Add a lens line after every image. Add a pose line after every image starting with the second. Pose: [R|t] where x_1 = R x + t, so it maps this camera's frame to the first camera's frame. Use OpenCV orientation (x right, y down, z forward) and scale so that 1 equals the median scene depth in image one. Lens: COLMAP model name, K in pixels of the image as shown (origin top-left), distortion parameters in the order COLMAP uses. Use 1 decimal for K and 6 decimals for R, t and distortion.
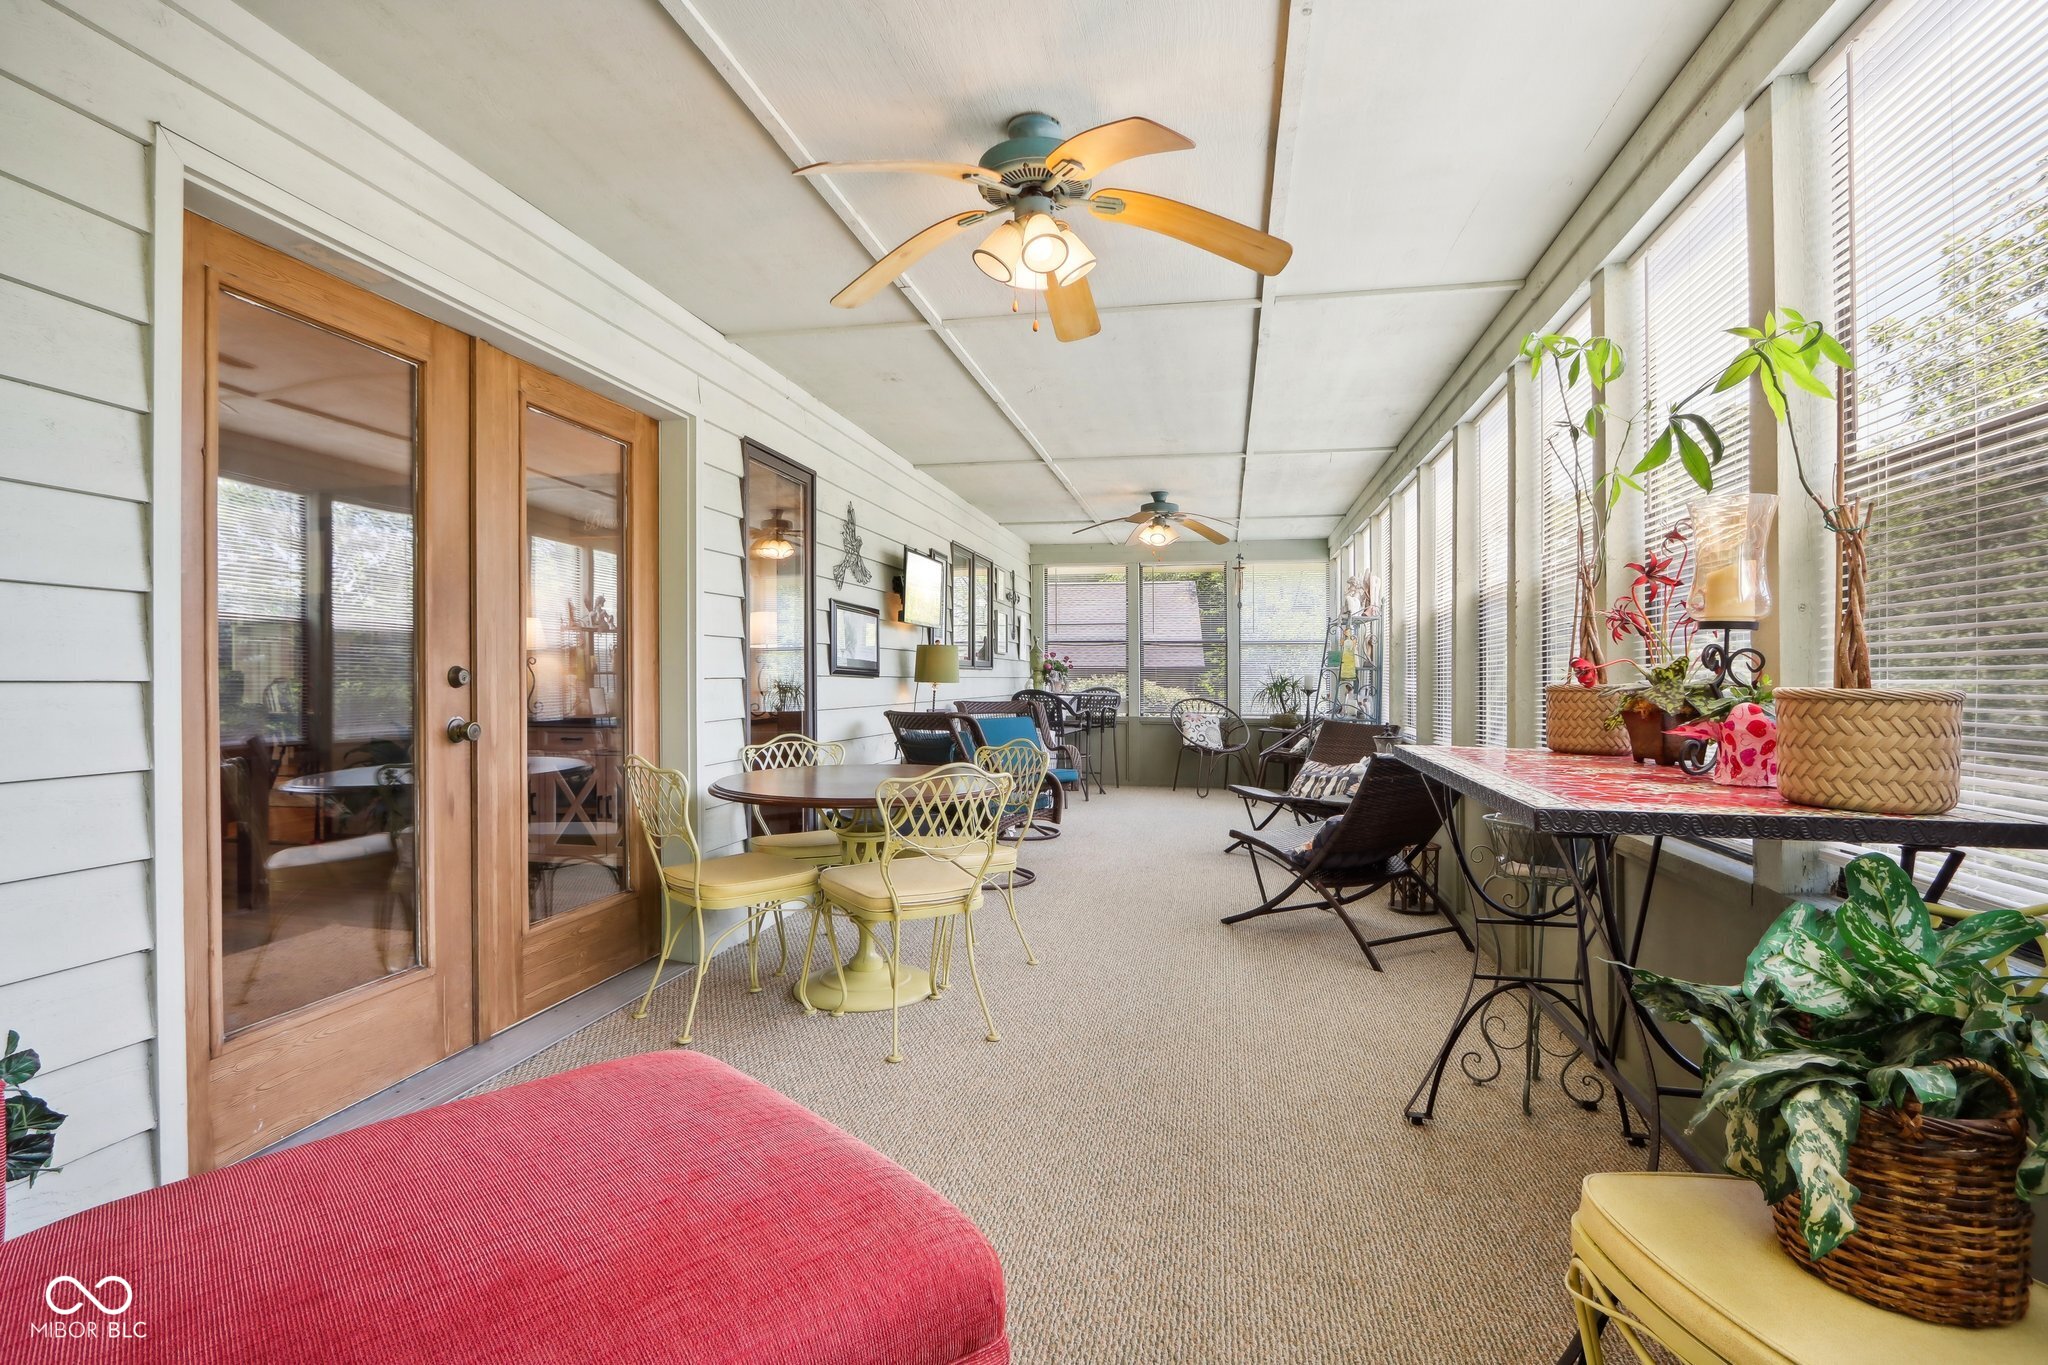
lens RADIAL K [[967.5, 0, 1018.7], [0, 967.5, 683.9], [0, 0, 1]] dist [-0.023269, 0.004197]
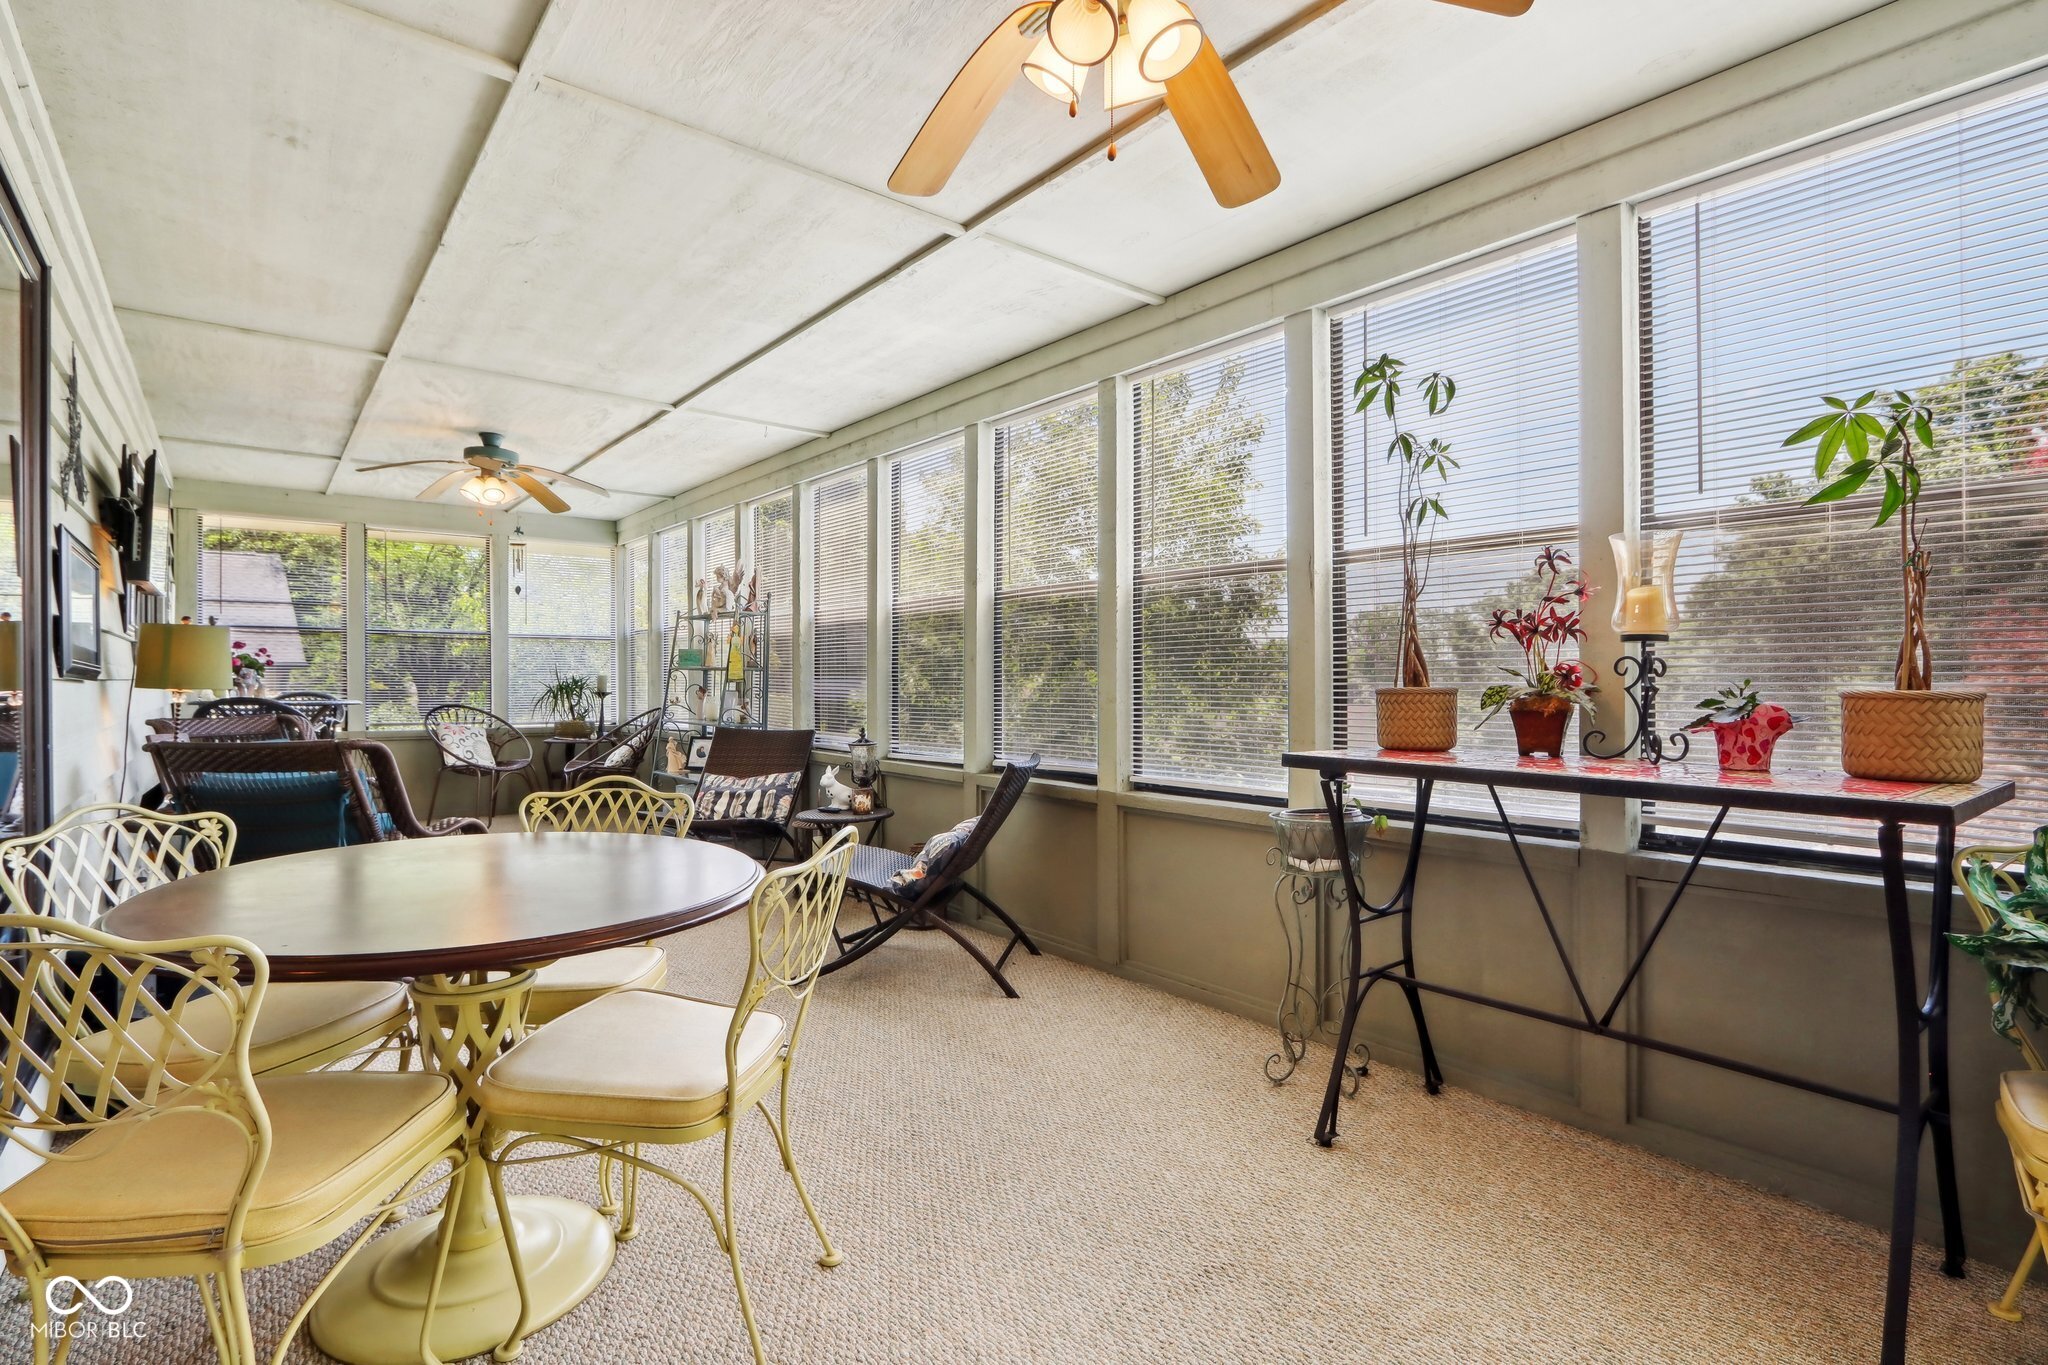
lens RADIAL K [[967.5, 0, 1023.2], [0, 967.5, 680.6], [0, 0, 1]] dist [-0.023269, 0.004197]
pose [[0.635771, -0.002861, 0.771872, -0.219101], [0.005362, 0.999985, -0.000710, -0.003487], [-0.771859, 0.004590, 0.635777, 0.262382]]
